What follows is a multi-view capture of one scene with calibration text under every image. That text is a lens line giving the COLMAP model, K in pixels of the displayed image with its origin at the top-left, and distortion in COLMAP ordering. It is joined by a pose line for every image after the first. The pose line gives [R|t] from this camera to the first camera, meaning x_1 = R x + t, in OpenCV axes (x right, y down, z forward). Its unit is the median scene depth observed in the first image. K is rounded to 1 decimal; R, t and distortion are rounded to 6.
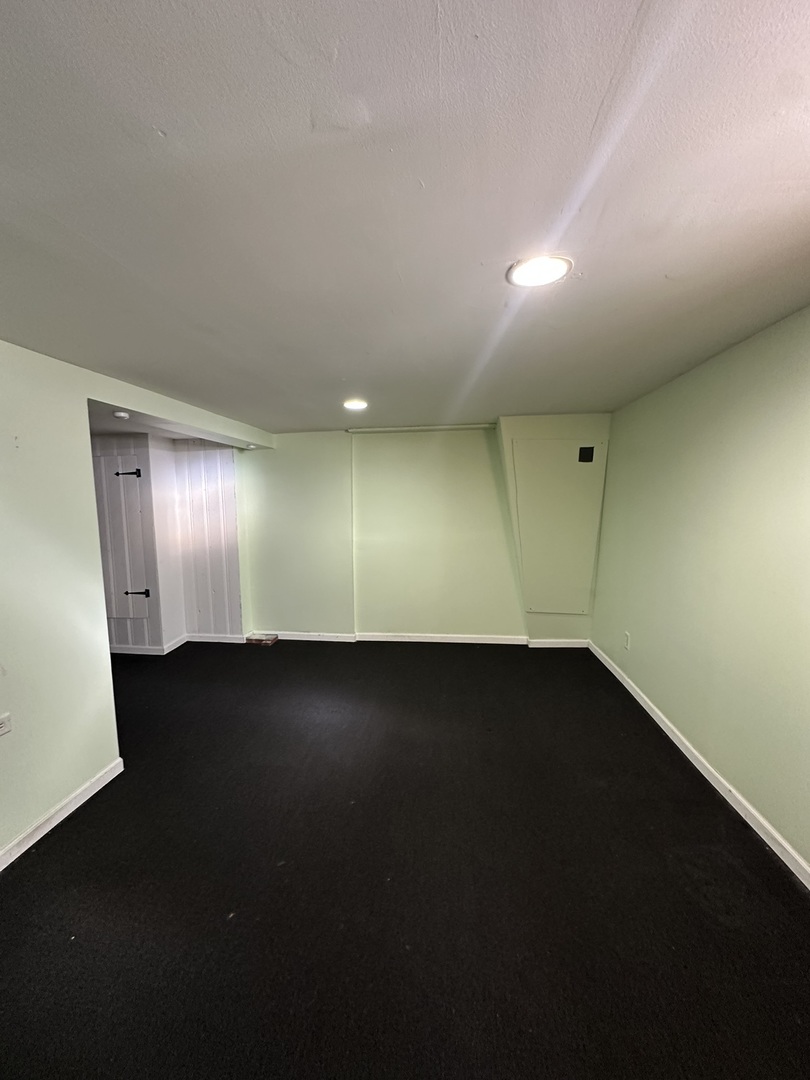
lens RADIAL K [[430.4, 0, 402.2], [0, 430.4, 542.0], [0, 0, 1]] dist [0.004204, 0.000536]
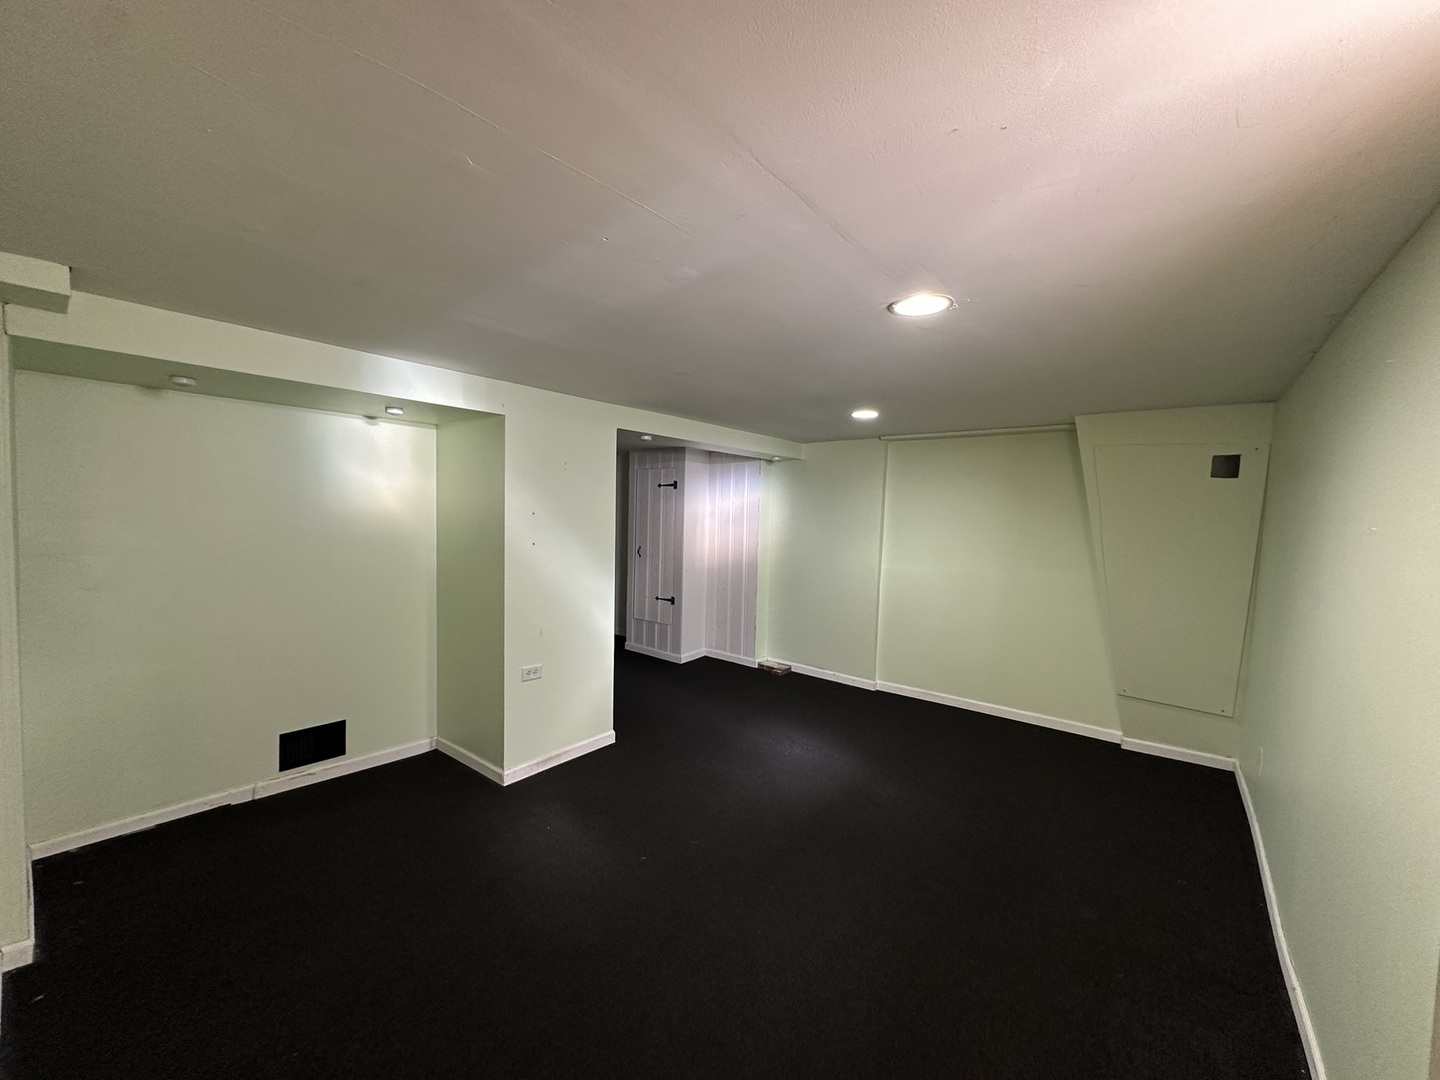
lens RADIAL K [[573.8, 0, 720.2], [0, 573.8, 541.8], [0, 0, 1]] dist [0.004204, 0.000536]
pose [[0.849148, 0.065423, -0.524087, 0.208750], [-0.091936, 0.995459, -0.024694, 0.002161], [0.520091, 0.069151, 0.851307, -0.115498]]
